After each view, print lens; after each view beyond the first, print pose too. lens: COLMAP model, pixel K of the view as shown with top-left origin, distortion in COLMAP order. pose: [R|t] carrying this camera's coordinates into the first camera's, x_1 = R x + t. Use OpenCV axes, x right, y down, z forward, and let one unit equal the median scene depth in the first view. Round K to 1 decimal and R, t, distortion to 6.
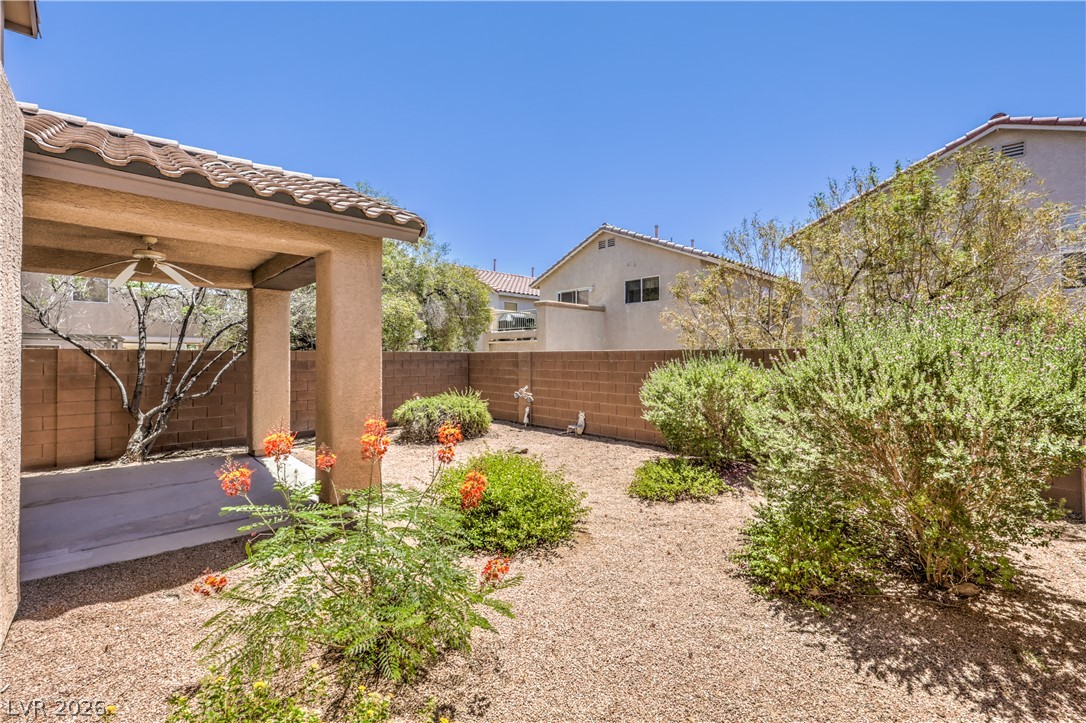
lens RADIAL K [[461.7, 0, 573.4], [0, 461.7, 343.4], [0, 0, 1]] dist [-0.000885, -0.000092]
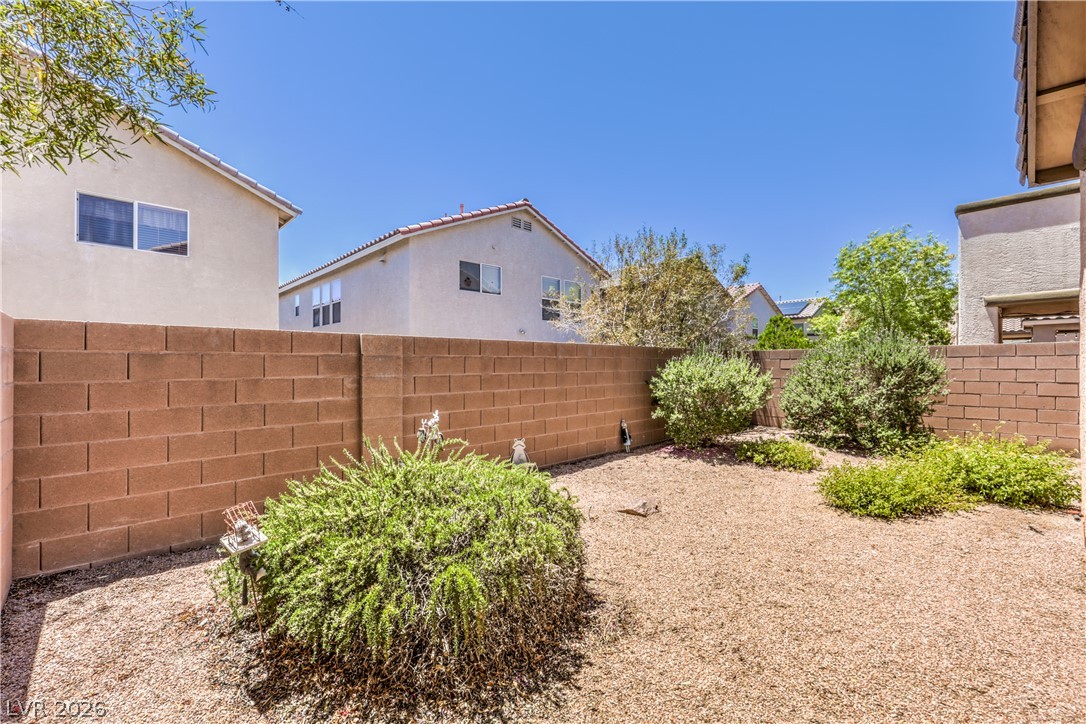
lens RADIAL K [[453.5, 0, 558.2], [0, 453.5, 365.7], [0, 0, 1]] dist [-0.000030, -0.000013]
pose [[0.021533, 0.003641, 0.999762, -0.602965], [-0.018744, 0.999819, -0.003238, 0.052340], [-0.999592, -0.018670, 0.021597, 0.960662]]
